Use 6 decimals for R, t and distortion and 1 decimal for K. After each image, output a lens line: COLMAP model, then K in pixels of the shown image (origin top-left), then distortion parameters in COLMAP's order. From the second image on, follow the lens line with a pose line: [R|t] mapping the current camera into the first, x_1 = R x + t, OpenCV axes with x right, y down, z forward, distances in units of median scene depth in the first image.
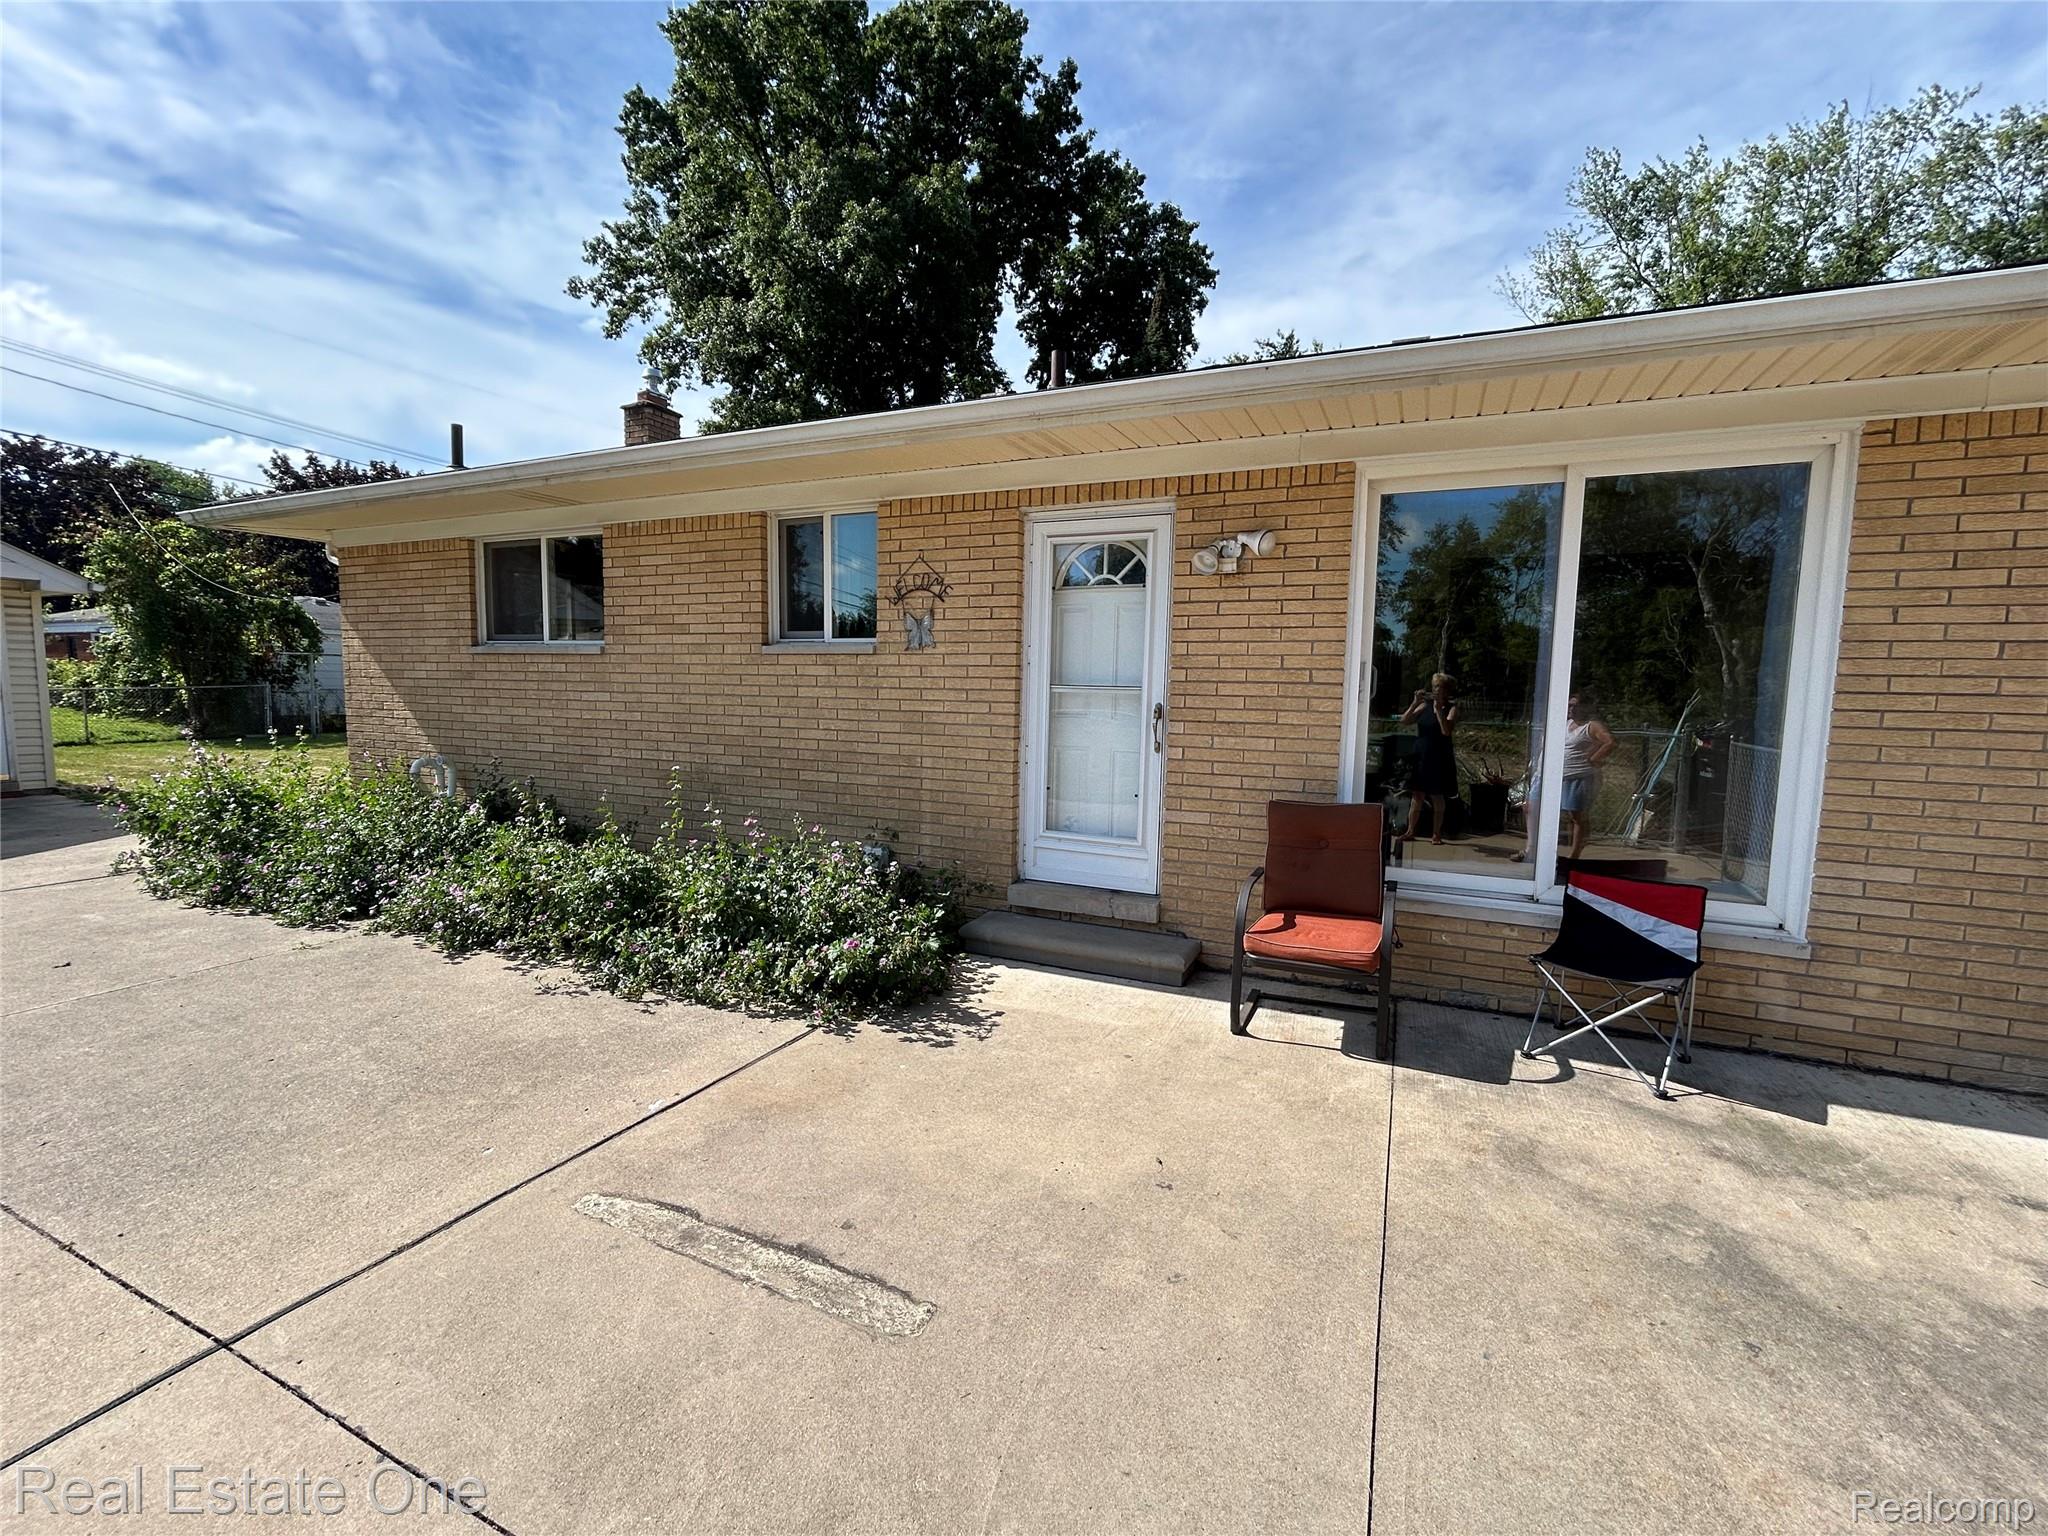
lens RADIAL K [[869.3, 0, 1040.6], [0, 869.3, 774.1], [0, 0, 1]] dist [-0.005884, 0.001923]
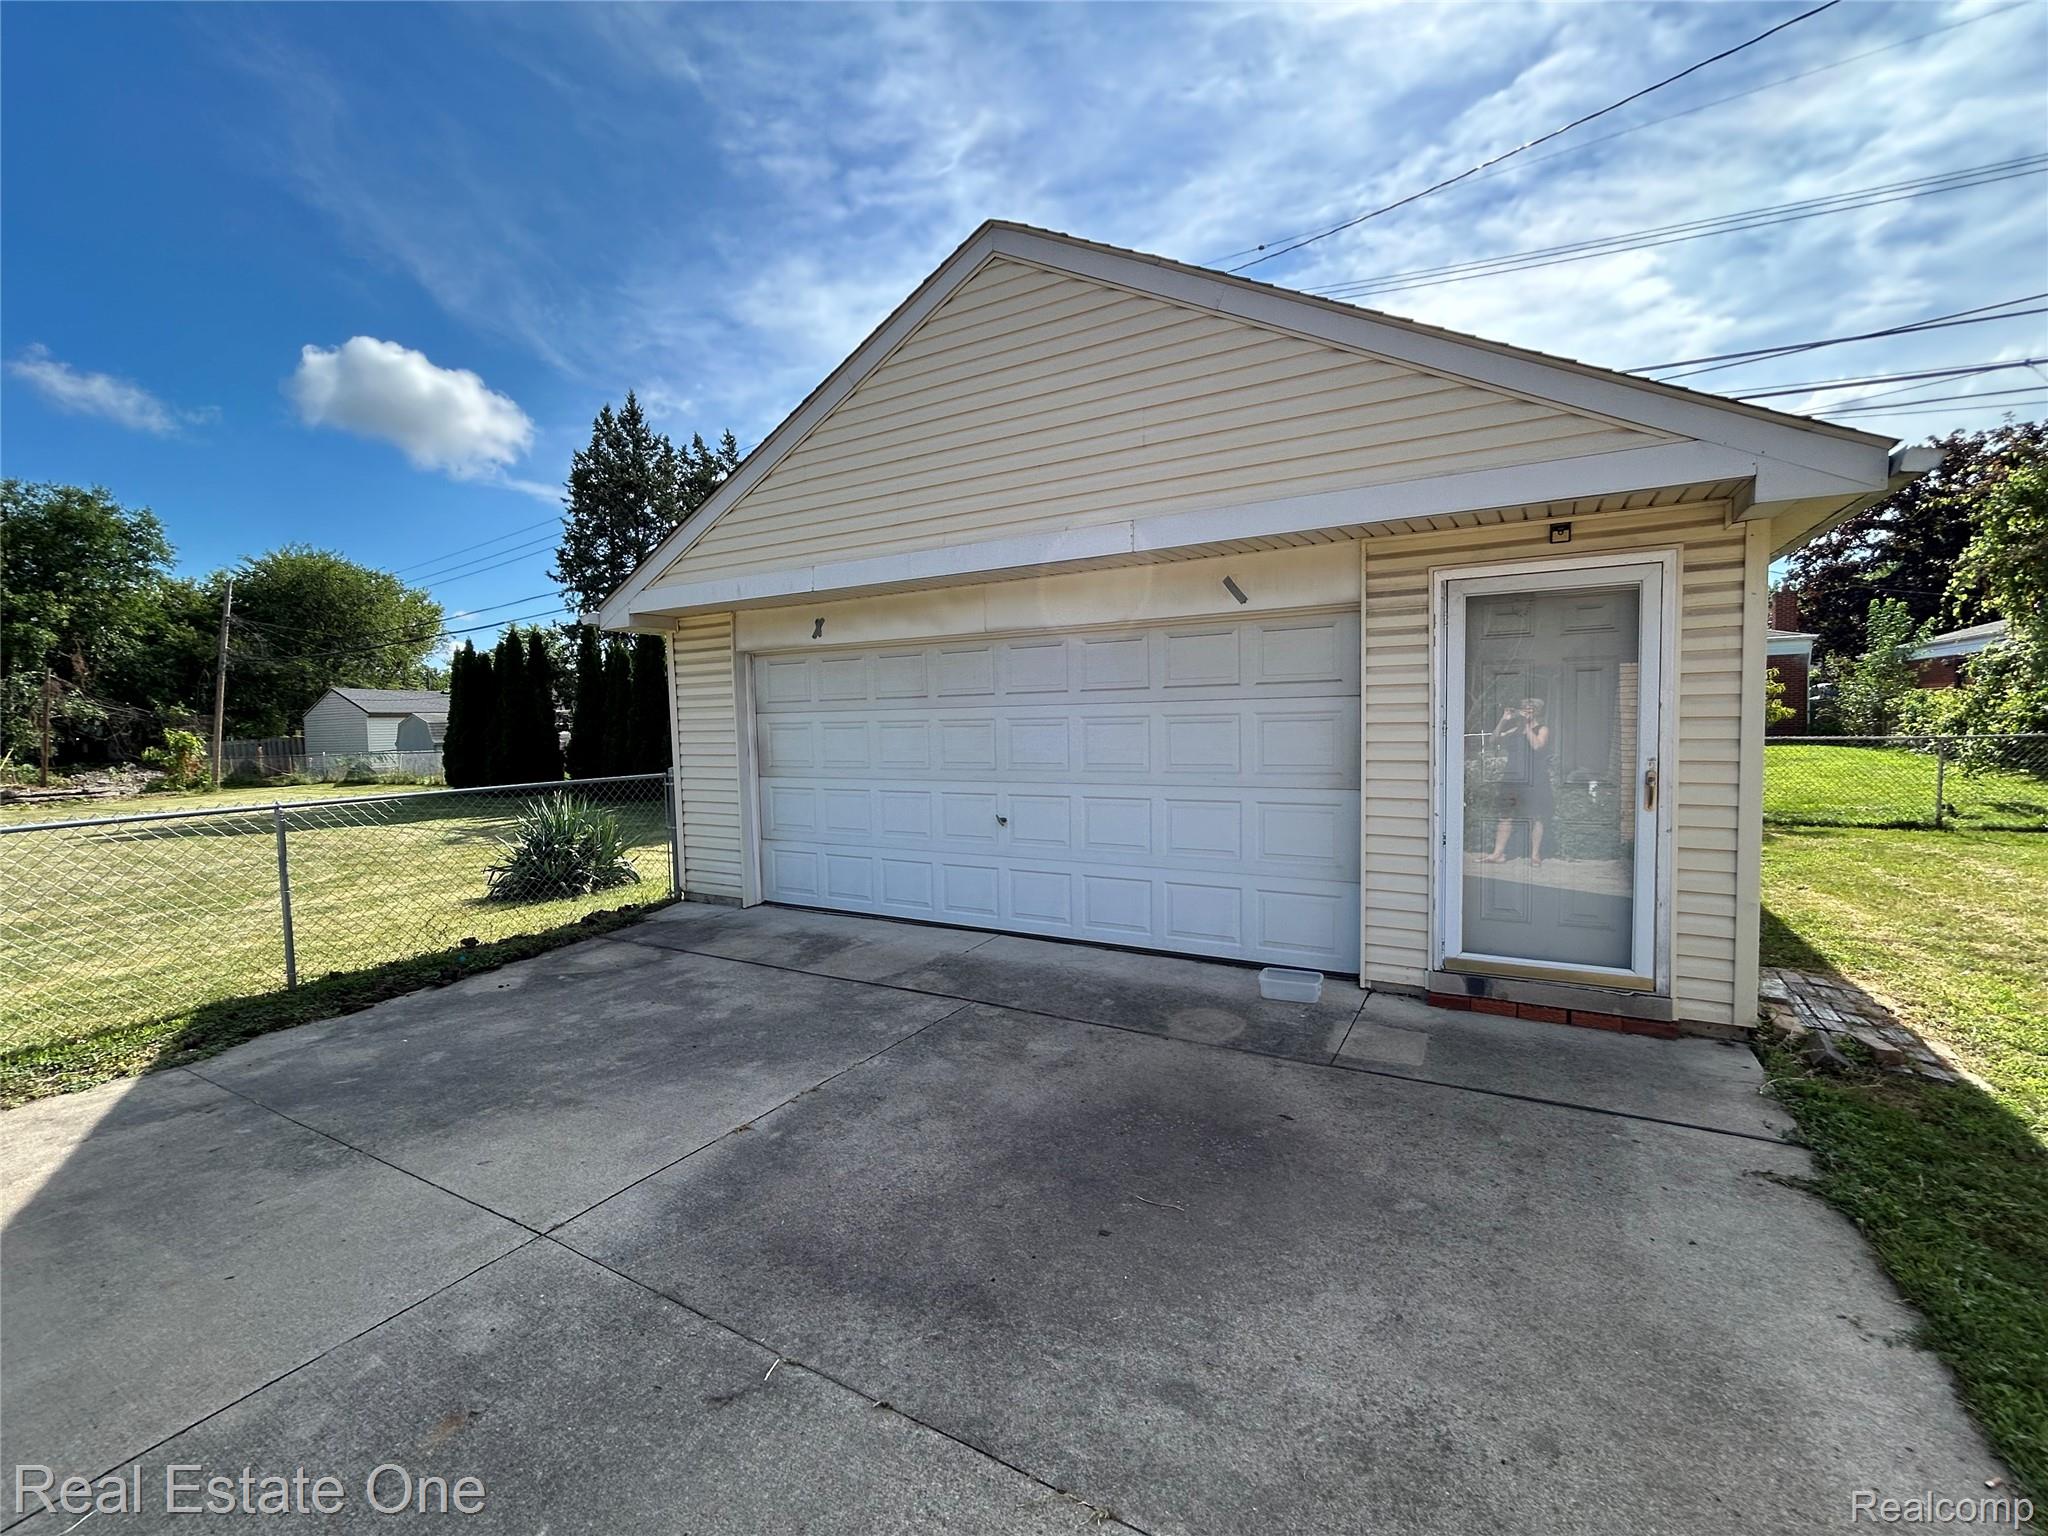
lens RADIAL K [[869.3, 0, 1023.9], [0, 869.3, 757.8], [0, 0, 1]] dist [-0.005884, 0.001923]
pose [[-0.097420, 0.025326, -0.994921, -1.014018], [-0.075553, 0.996603, 0.032767, -0.127831], [0.992371, 0.078362, -0.095175, 0.983294]]
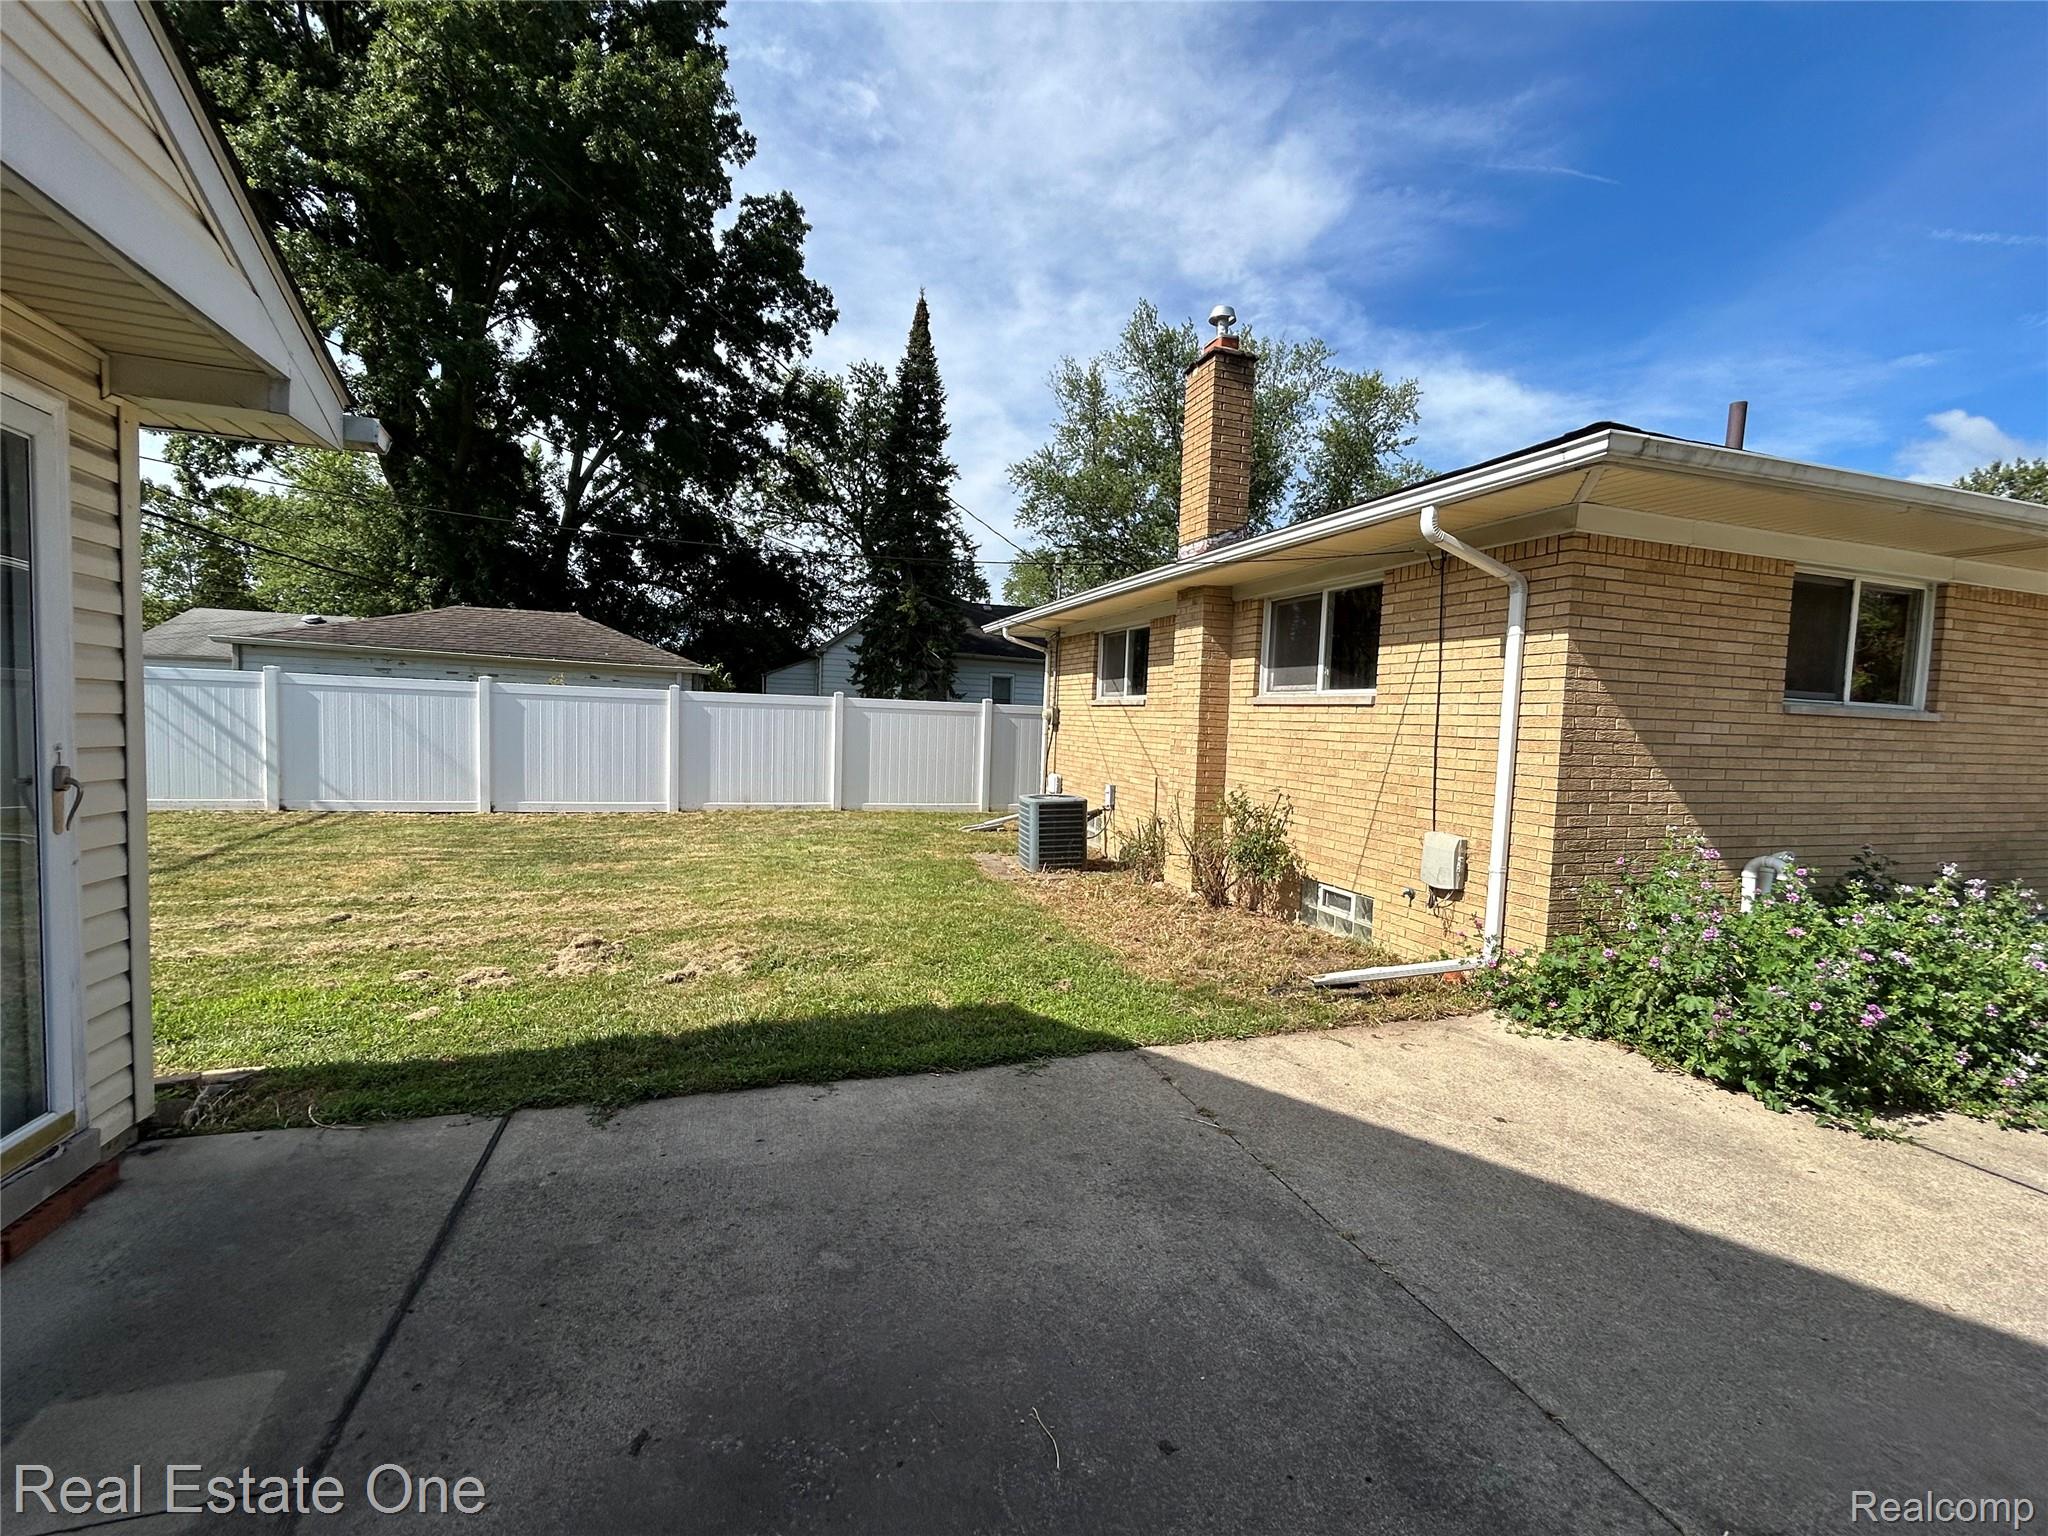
lens RADIAL K [[869.3, 0, 1013.4], [0, 869.3, 777.7], [0, 0, 1]] dist [-0.005884, 0.001923]
pose [[0.737068, -0.038515, 0.674721, -1.568012], [0.048322, 0.998823, 0.004228, -0.111119], [-0.674089, 0.029487, 0.738061, 0.840000]]
